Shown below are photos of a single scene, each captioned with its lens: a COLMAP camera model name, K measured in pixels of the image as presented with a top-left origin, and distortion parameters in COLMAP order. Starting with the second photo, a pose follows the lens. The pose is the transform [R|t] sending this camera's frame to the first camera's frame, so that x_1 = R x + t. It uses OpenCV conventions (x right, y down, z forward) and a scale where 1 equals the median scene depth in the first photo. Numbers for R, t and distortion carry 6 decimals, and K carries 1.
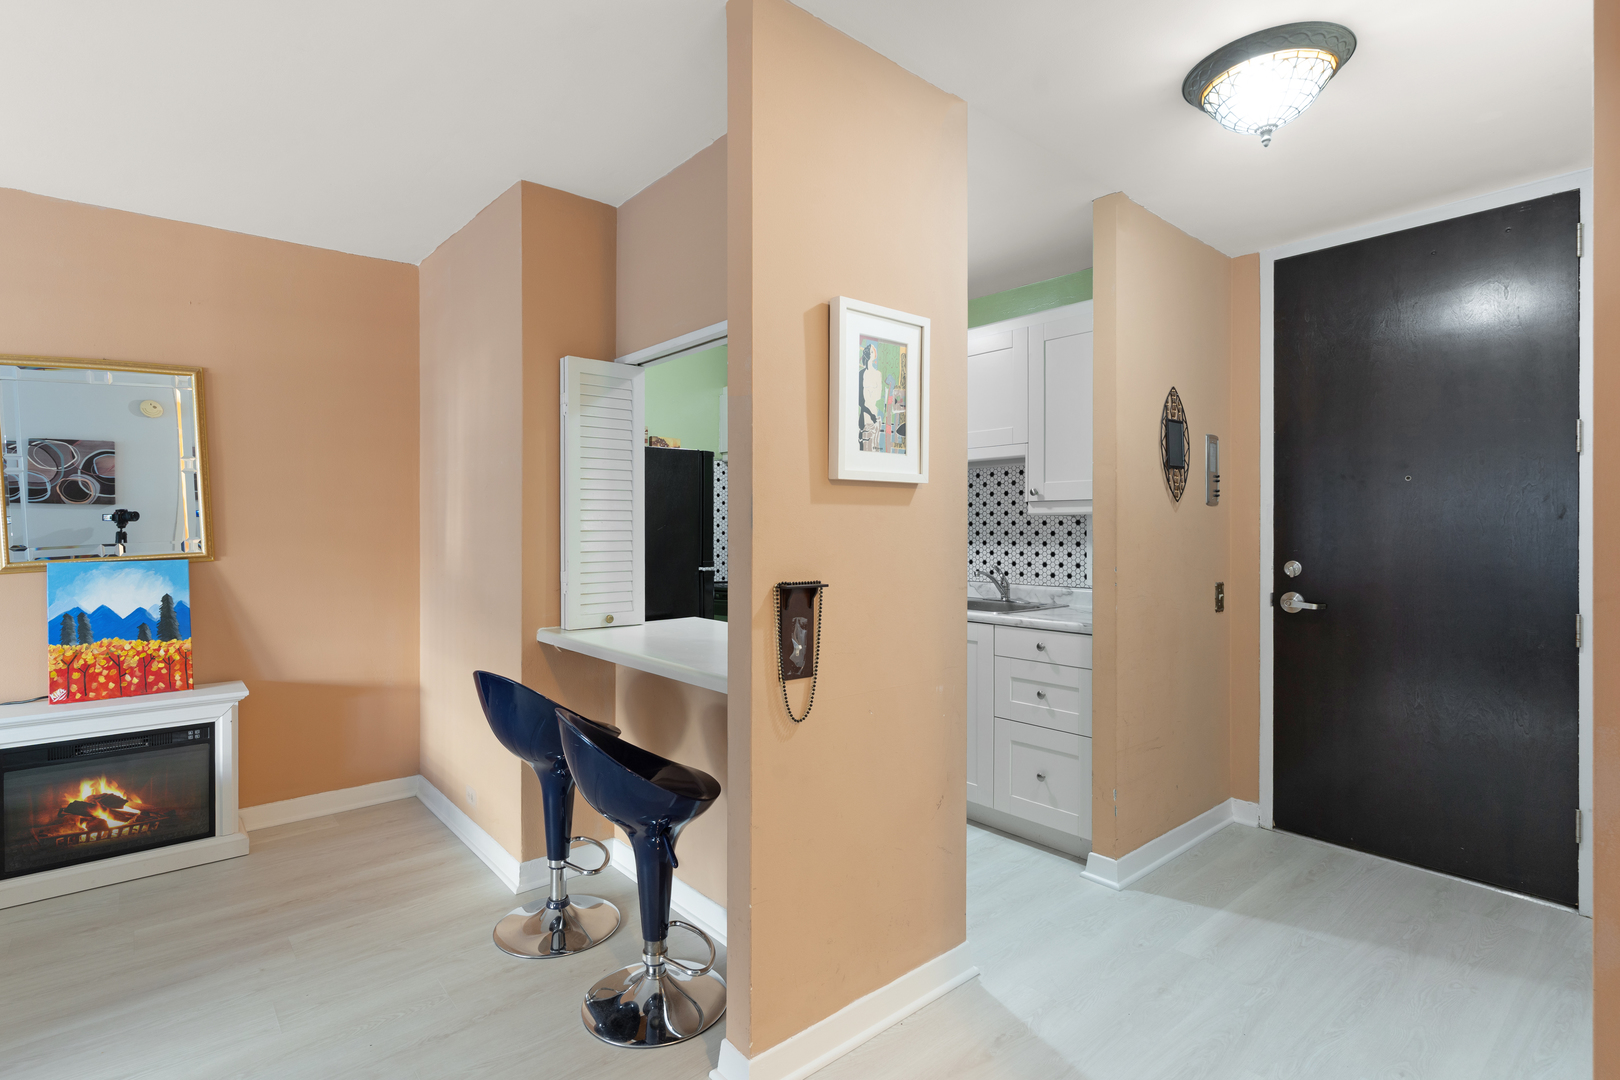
lens RADIAL K [[779.1, 0, 811.1], [0, 779.1, 540.0], [0, 0, 1]] dist [0.004869, 0.000792]
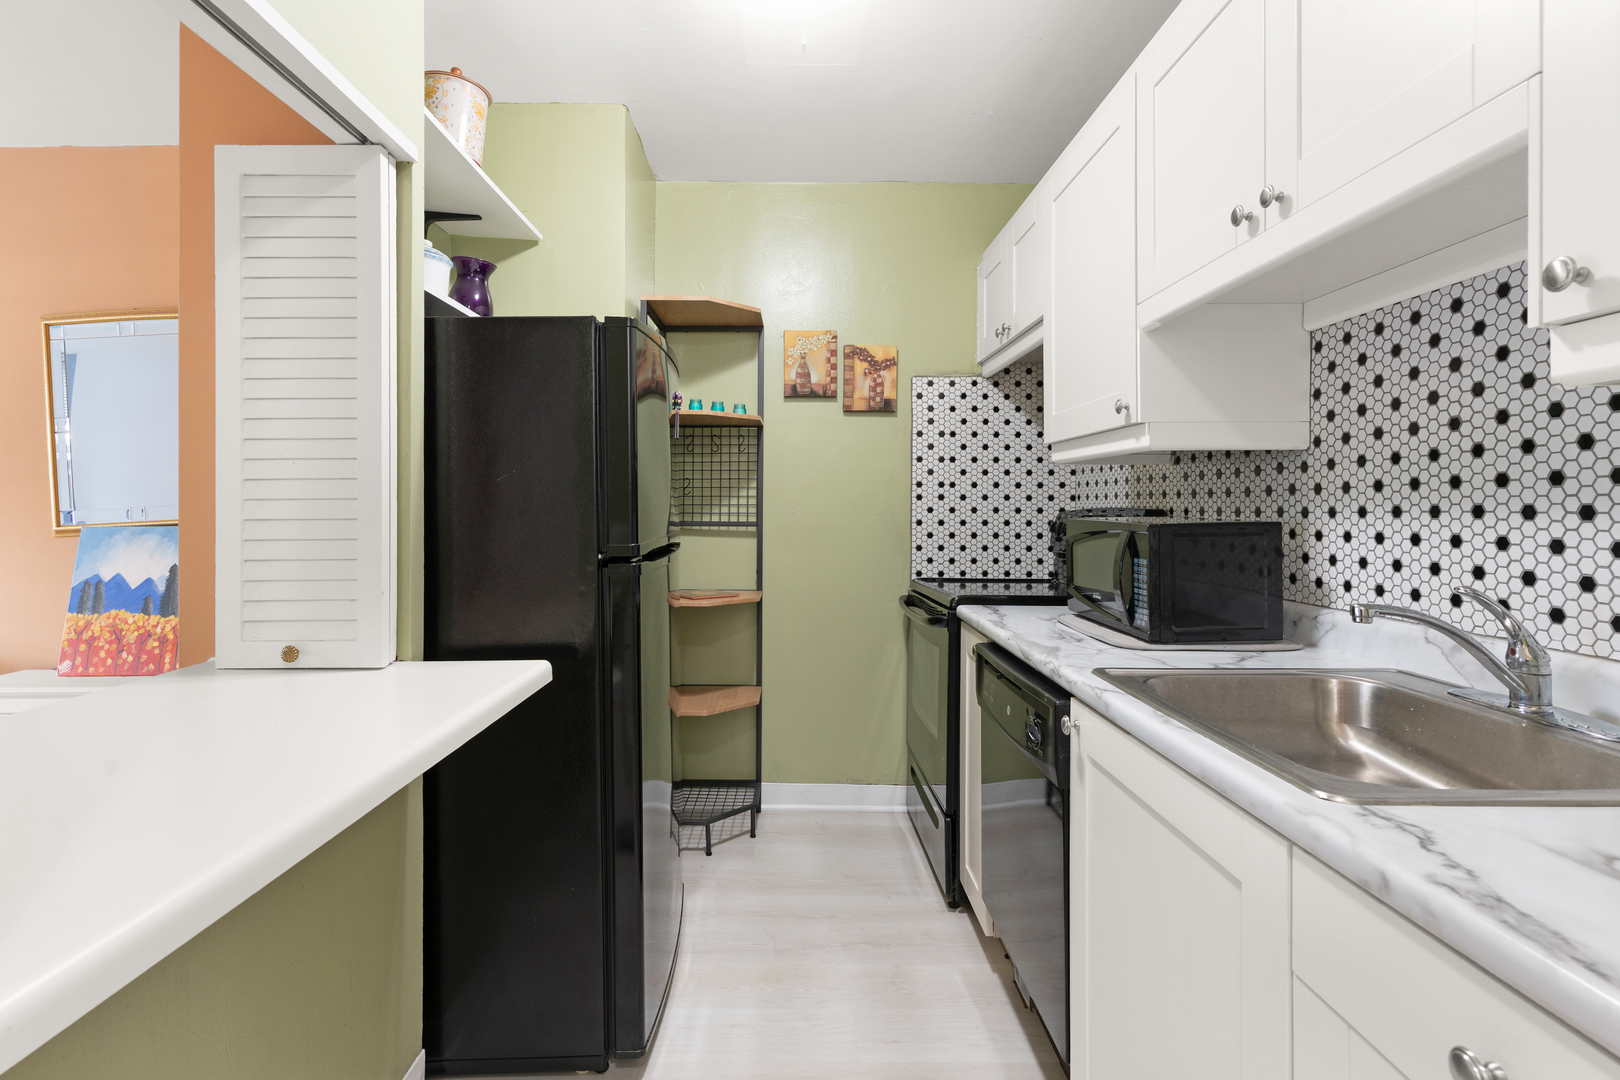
lens RADIAL K [[779.1, 0, 808.0], [0, 779.1, 507.0], [0, 0, 1]] dist [0.004869, 0.000792]
pose [[0.759190, -0.002798, -0.650863, 0.317880], [-0.006020, 0.999918, -0.011321, 0.010060], [0.650841, 0.012513, 0.759111, 0.821337]]
